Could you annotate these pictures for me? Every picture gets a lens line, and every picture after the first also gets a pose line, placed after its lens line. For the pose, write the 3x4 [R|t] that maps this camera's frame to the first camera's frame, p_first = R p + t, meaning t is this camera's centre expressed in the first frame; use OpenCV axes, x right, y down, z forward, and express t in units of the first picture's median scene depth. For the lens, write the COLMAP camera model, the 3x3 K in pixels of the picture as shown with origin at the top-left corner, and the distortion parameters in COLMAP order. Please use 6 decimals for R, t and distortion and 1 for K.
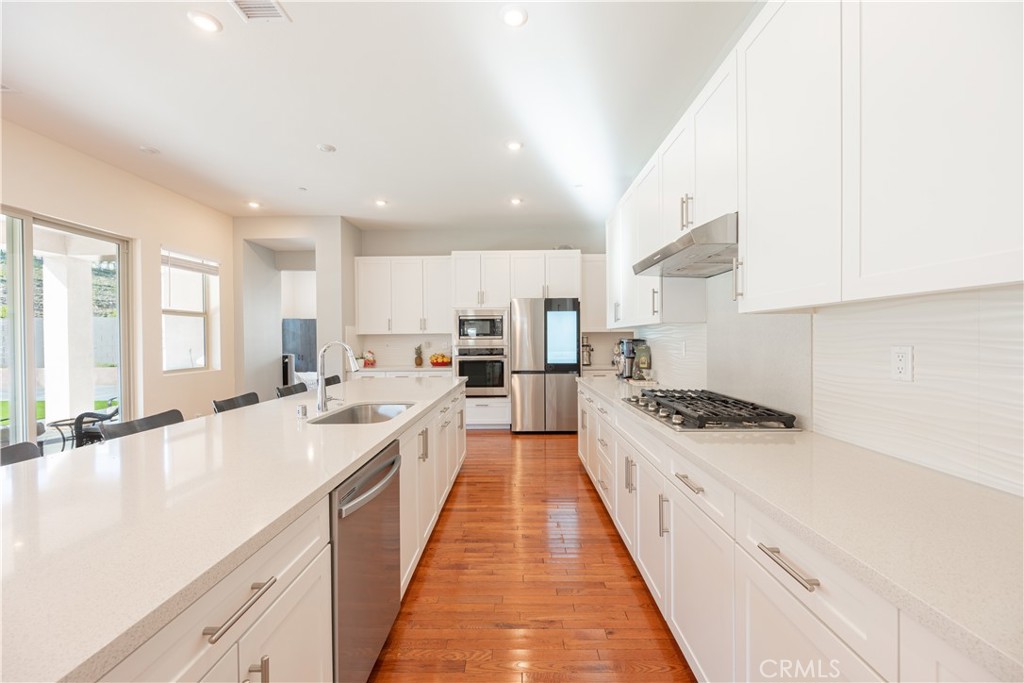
lens RADIAL K [[424.4, 0, 512.0], [0, 424.4, 341.5], [0, 0, 1]] dist [0.000019, 0.000022]
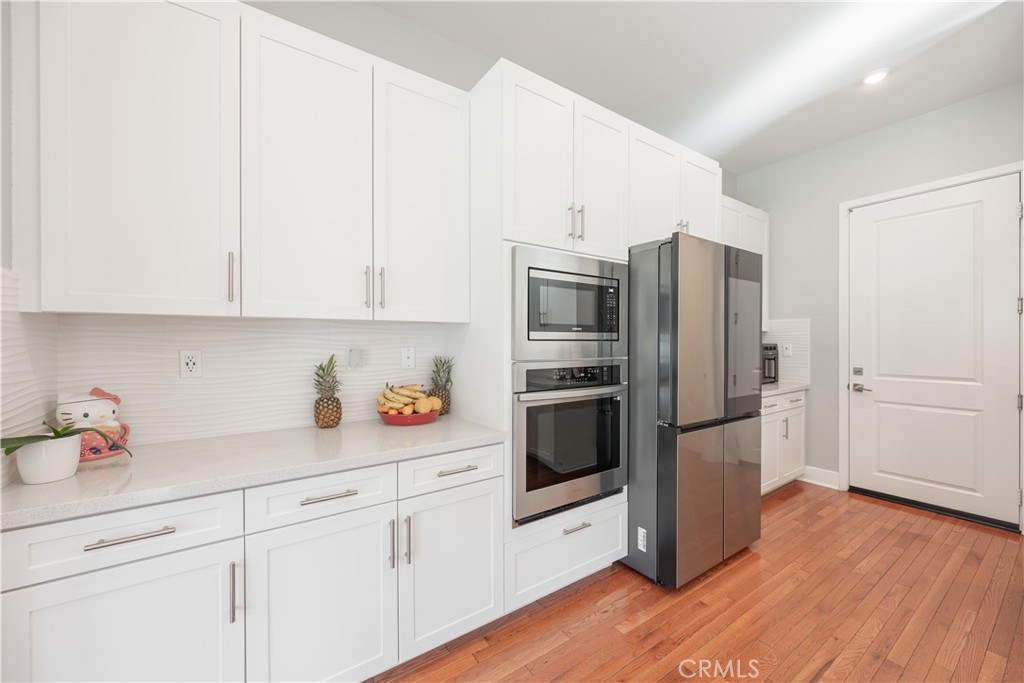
lens RADIAL K [[384.6, 0, 512.0], [0, 384.6, 341.5], [0, 0, 1]] dist [-0.000661, -0.000046]
pose [[0.813790, 0.009062, 0.581089, -0.288522], [-0.001071, 0.999900, -0.014094, 0.000012], [-0.581158, 0.010847, 0.813718, 0.740159]]
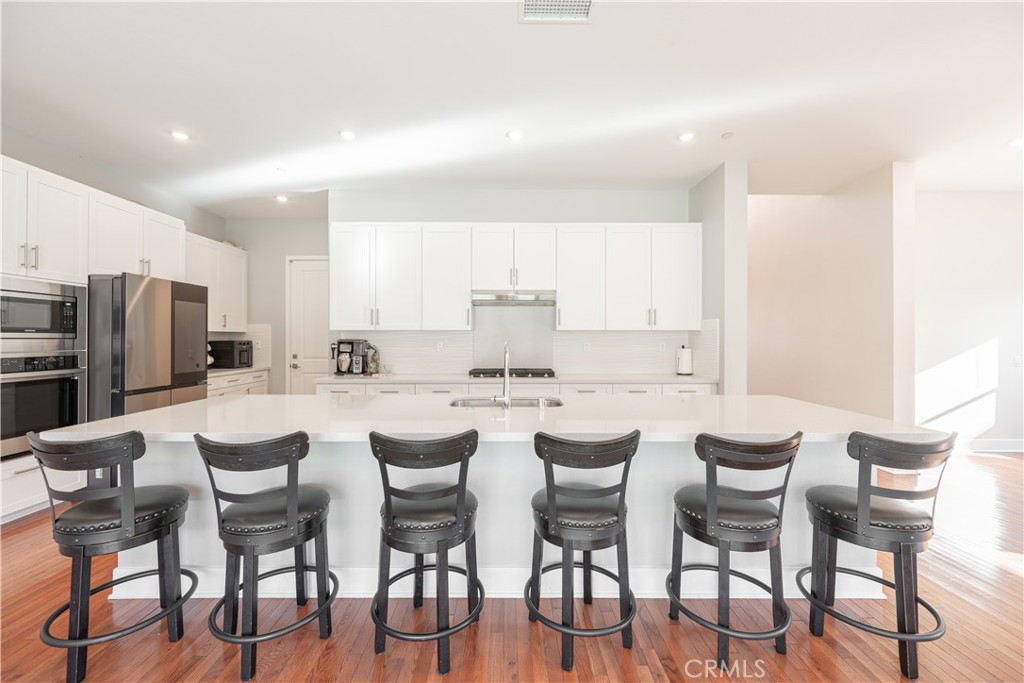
lens RADIAL K [[404.7, 0, 508.3], [0, 404.7, 338.1], [0, 0, 1]] dist [-0.000181, 0.000124]
pose [[-0.007340, 0.010911, 0.999914, -0.535488], [0.009446, 0.999897, -0.010842, 0.004651], [-0.999928, 0.009366, -0.007443, 0.415877]]
